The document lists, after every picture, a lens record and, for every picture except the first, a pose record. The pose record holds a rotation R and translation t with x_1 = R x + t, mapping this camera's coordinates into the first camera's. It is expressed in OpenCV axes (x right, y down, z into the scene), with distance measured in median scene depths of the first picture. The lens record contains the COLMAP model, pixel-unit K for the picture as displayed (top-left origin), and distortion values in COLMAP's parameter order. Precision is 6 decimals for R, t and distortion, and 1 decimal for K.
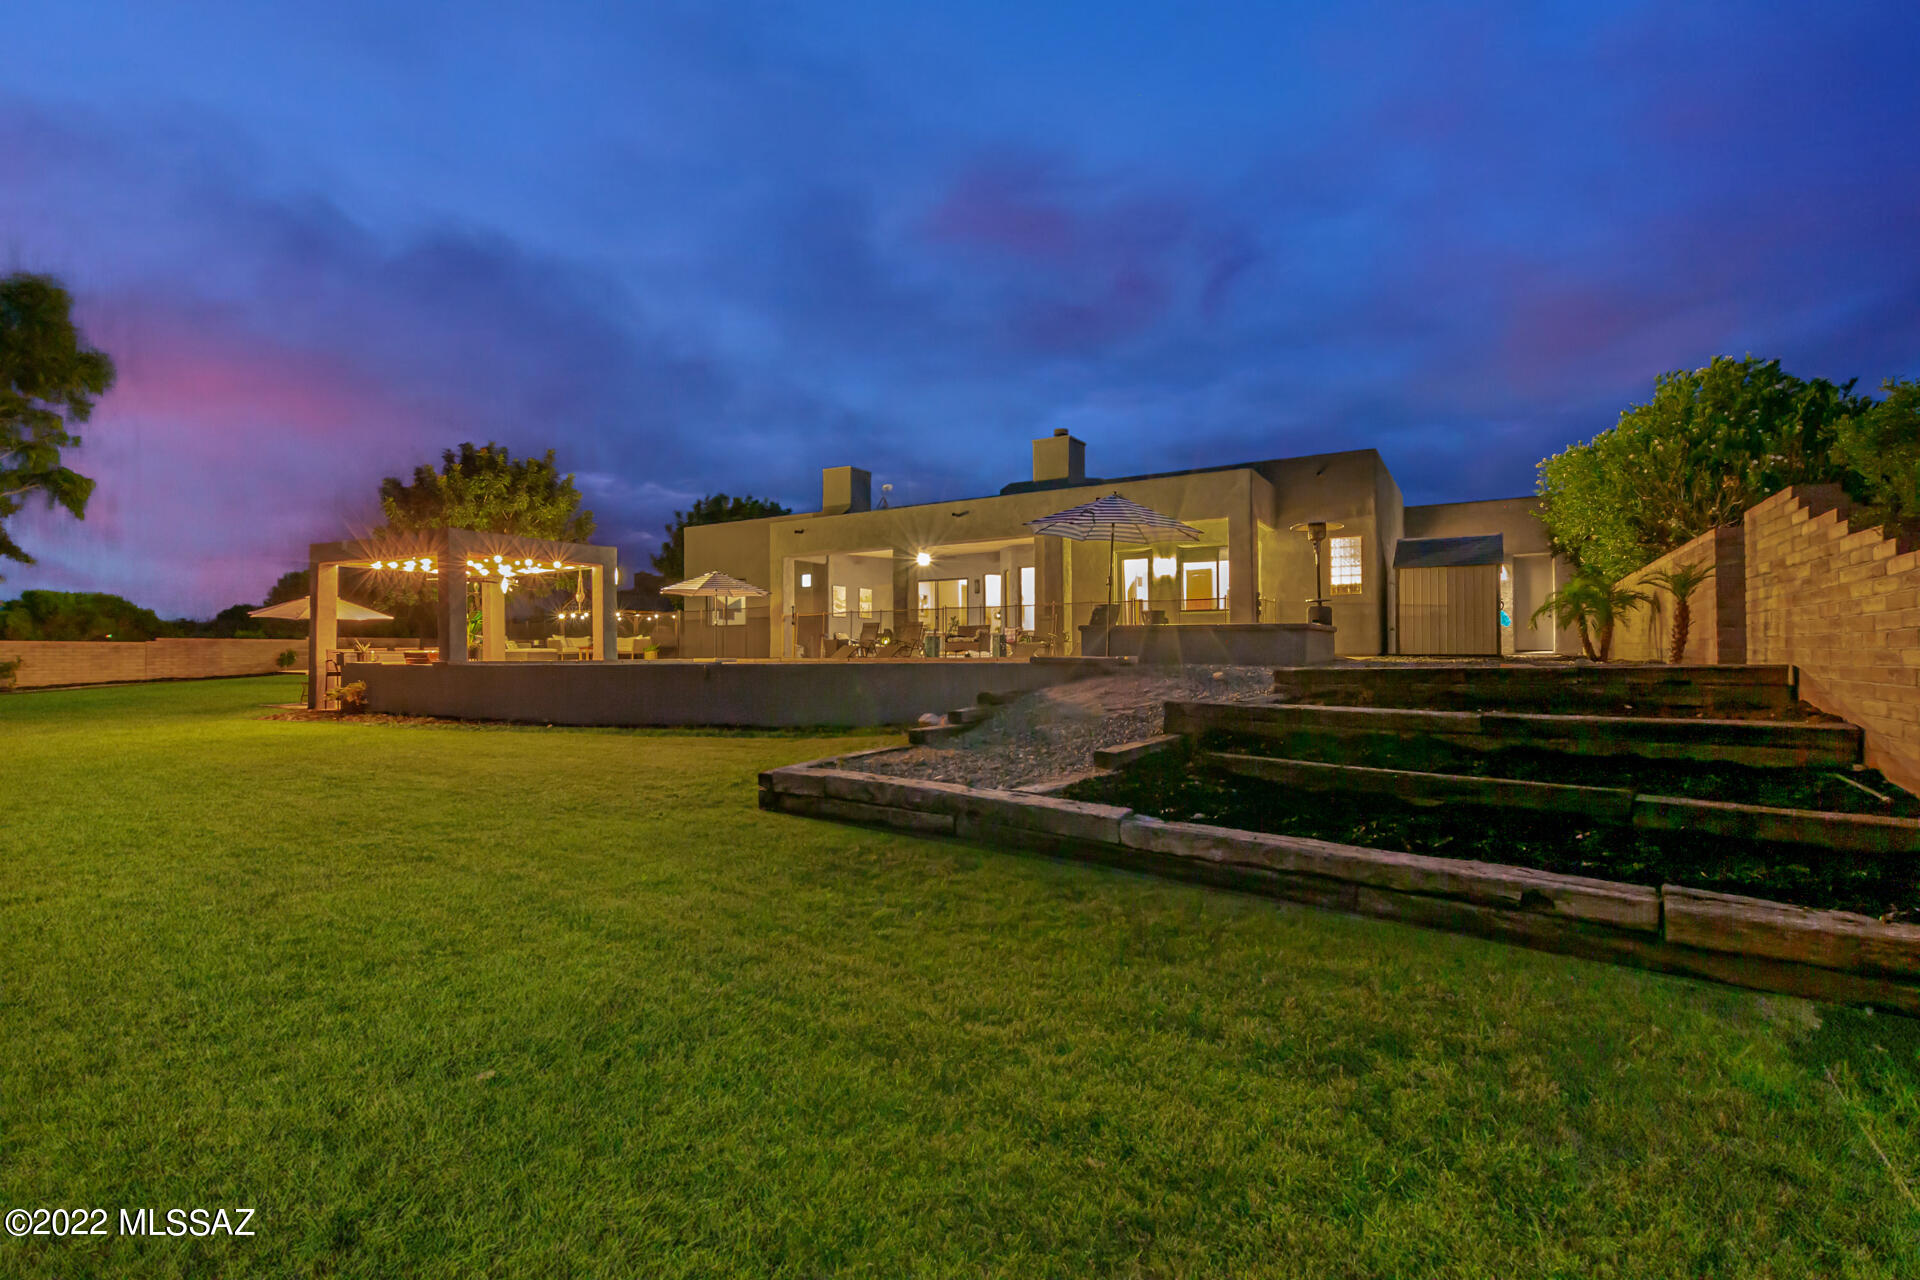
lens RADIAL K [[869.6, 0, 960.0], [0, 869.6, 640.0], [0, 0, 1]] dist [0.001982, 0.000702]
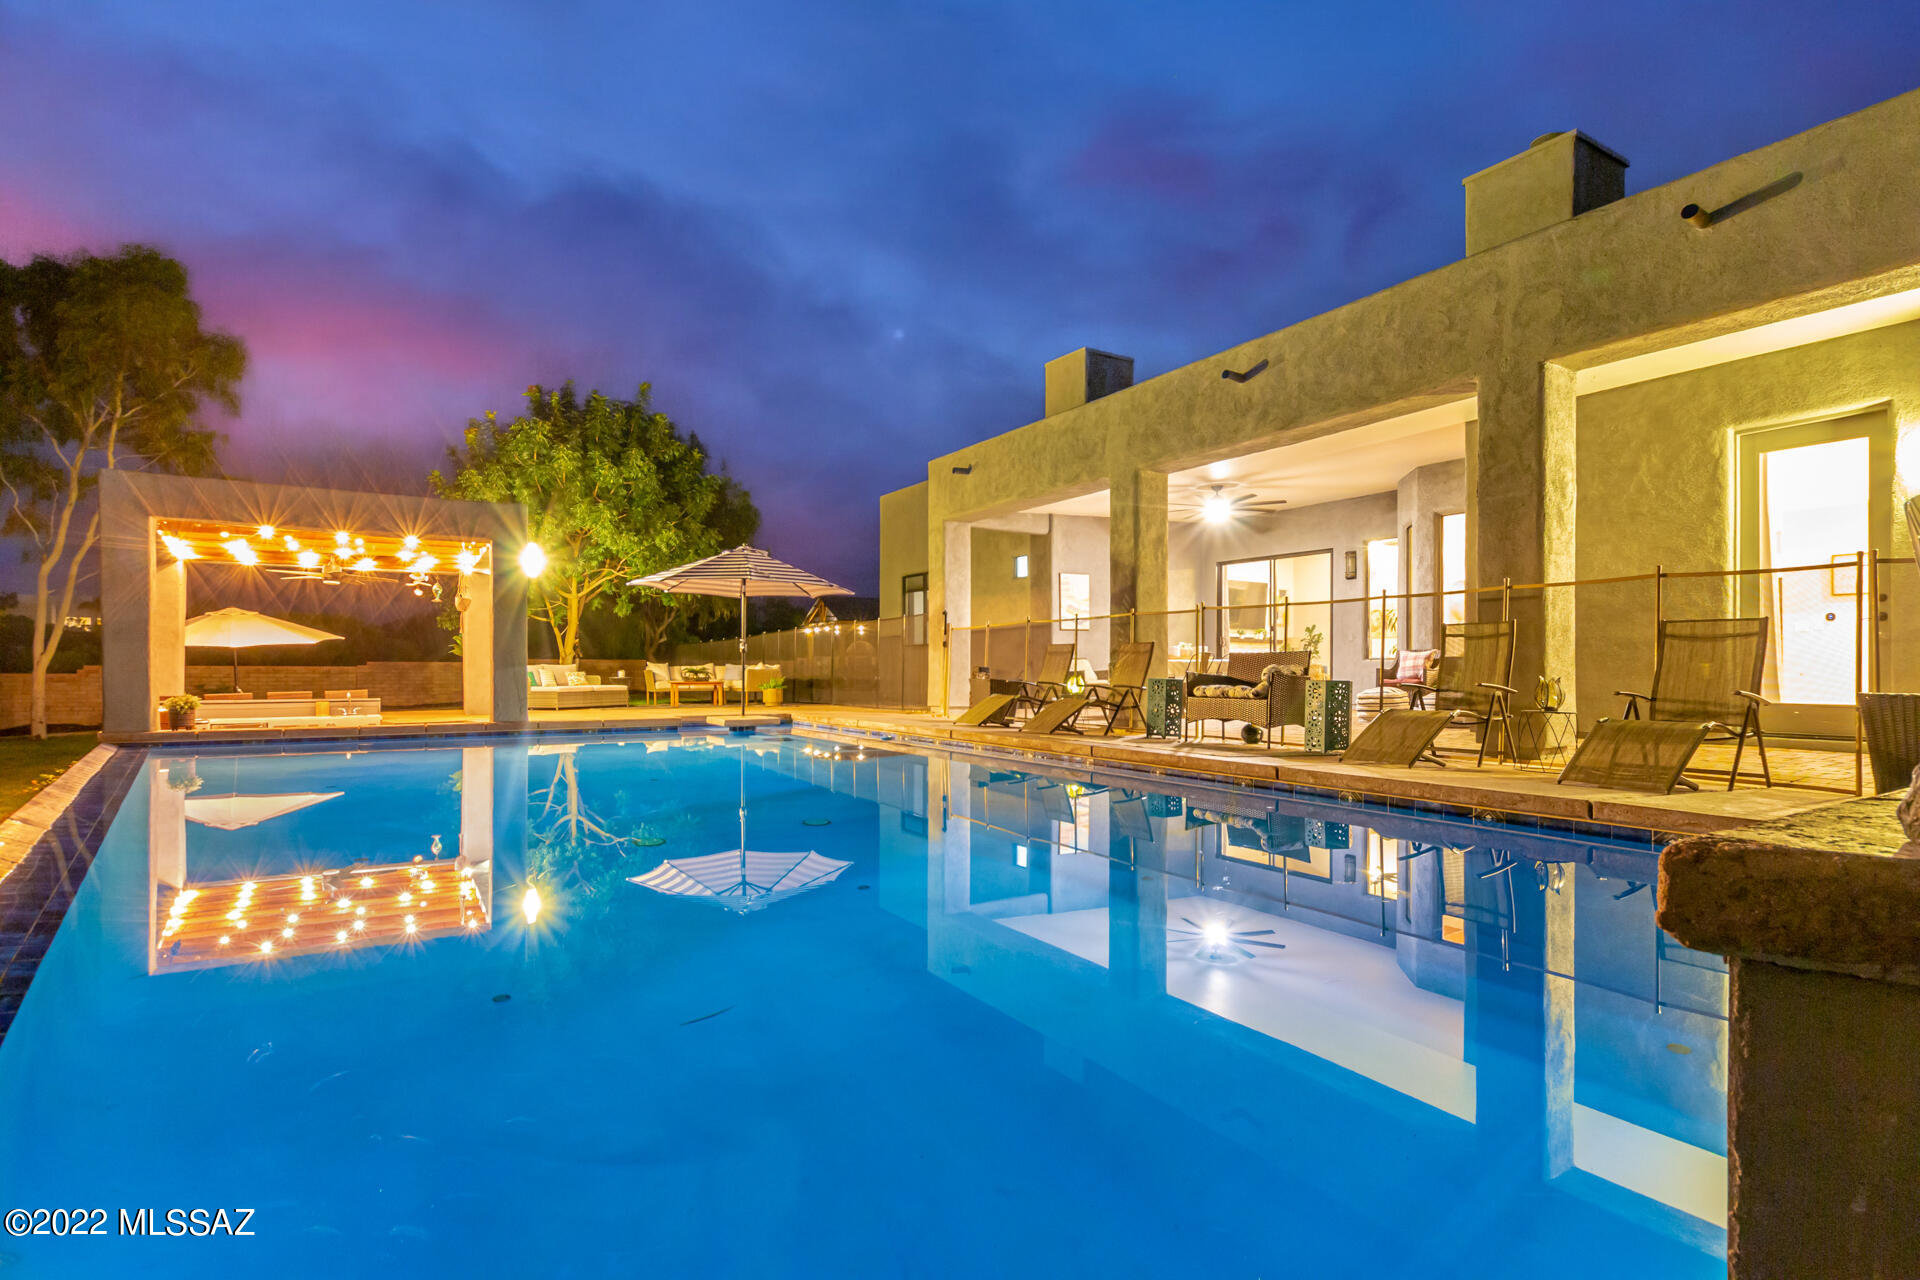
lens RADIAL K [[914.7, 0, 968.0], [0, 914.7, 663.8], [0, 0, 1]] dist [-0.000527, 0.000837]
pose [[0.894319, 0.005822, -0.447392, 0.071226], [0.001131, 0.999883, 0.015273, -0.016564], [0.447429, -0.014165, 0.894207, 0.536506]]
